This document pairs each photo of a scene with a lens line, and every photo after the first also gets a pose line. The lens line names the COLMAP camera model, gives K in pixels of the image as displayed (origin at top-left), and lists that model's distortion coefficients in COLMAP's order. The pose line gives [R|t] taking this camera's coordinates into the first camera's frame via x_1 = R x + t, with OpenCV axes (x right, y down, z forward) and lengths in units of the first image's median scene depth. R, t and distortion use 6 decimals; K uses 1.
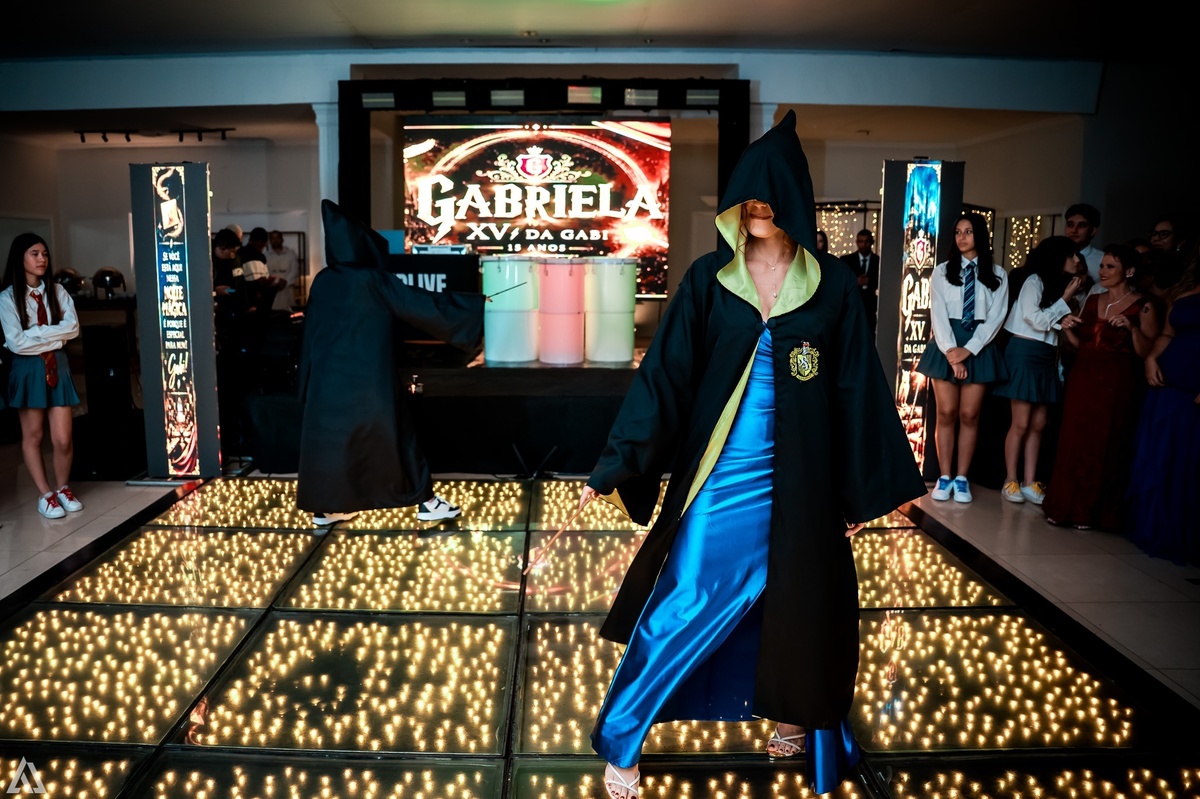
lens RADIAL K [[882.5, 0, 548.9], [0, 882.5, 367.8], [0, 0, 1]] dist [-0.147729, 0.109017]
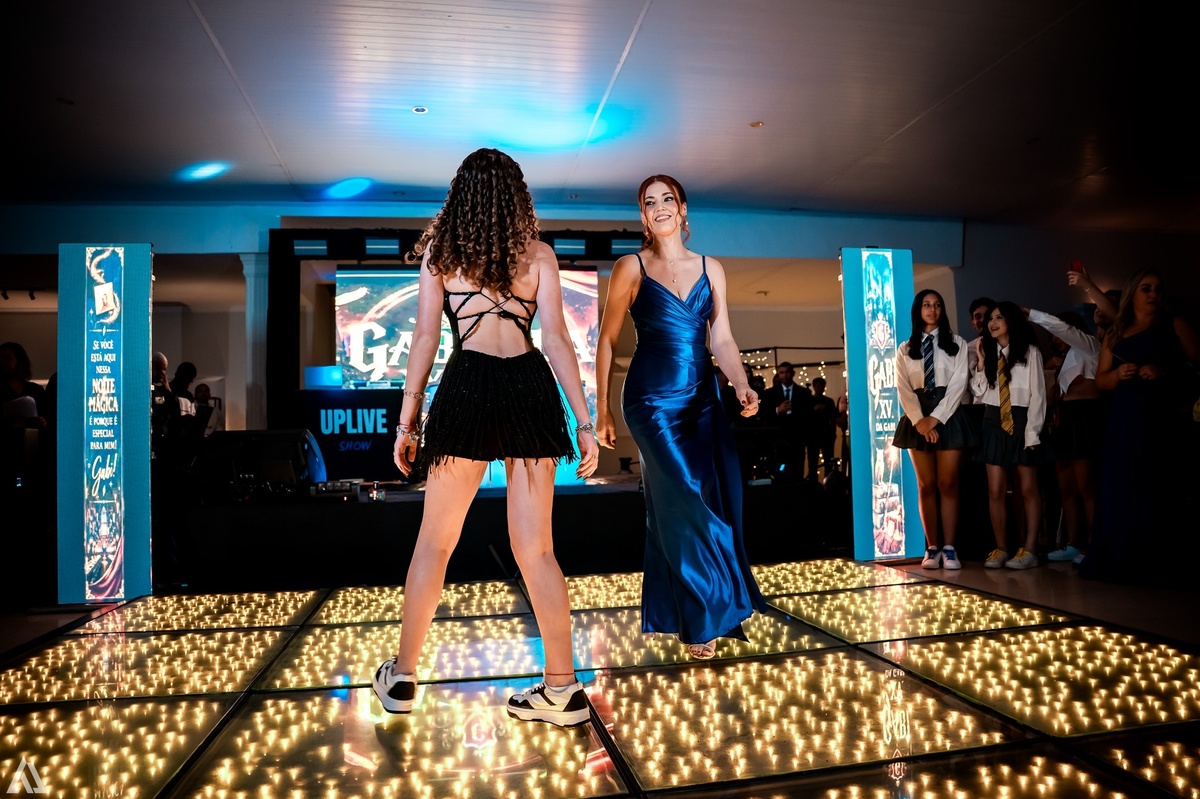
lens RADIAL K [[832.2, 0, 600.0], [0, 832.2, 399.5], [0, 0, 1]] dist [-0.143431, 0.091308]
pose [[0.981805, -0.019925, 0.188845, -0.091373], [0.056448, 0.980149, -0.190059, 0.112659], [-0.181309, 0.197261, 0.963439, 0.121638]]
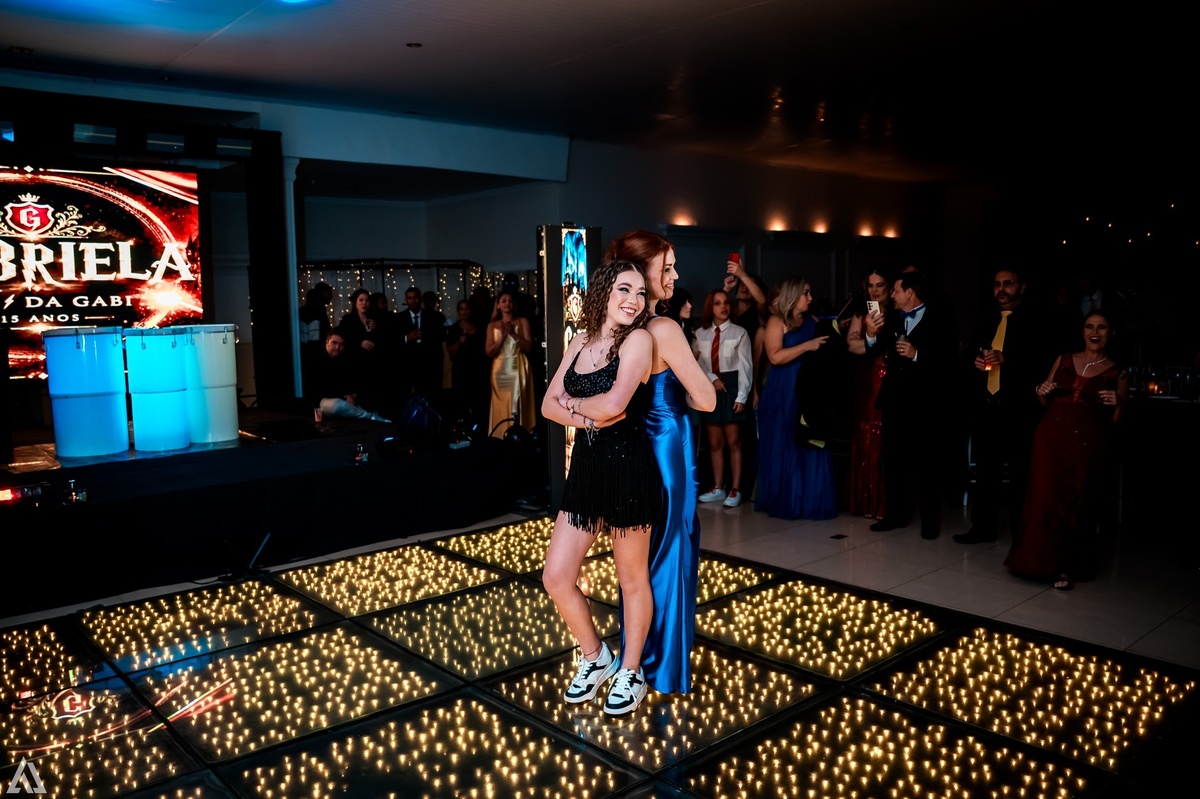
lens RADIAL K [[940.5, 0, 605.0], [0, 940.5, 414.4], [0, 0, 1]] dist [-0.132515, 0.109803]
pose [[0.740787, -0.096564, 0.664763, -0.370322], [0.110482, 0.993652, 0.021222, -0.016019], [-0.662592, 0.057723, 0.746753, 0.062307]]
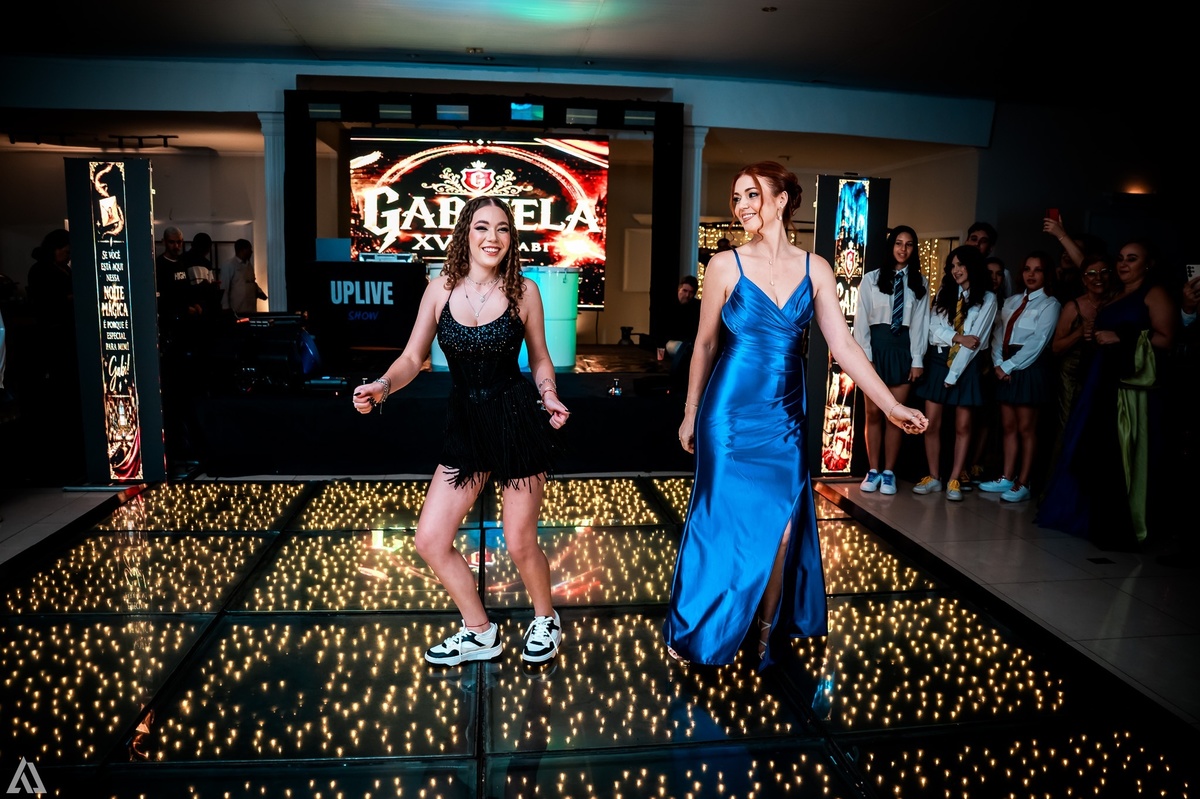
lens RADIAL K [[824.8, 0, 593.6], [0, 824.8, 392.9], [0, 0, 1]] dist [-0.138408, 0.090672]
pose [[0.991178, -0.001988, 0.132526, -0.017978], [-0.000253, 0.999857, 0.016890, 0.010848], [-0.132541, -0.016775, 0.991036, 0.039266]]
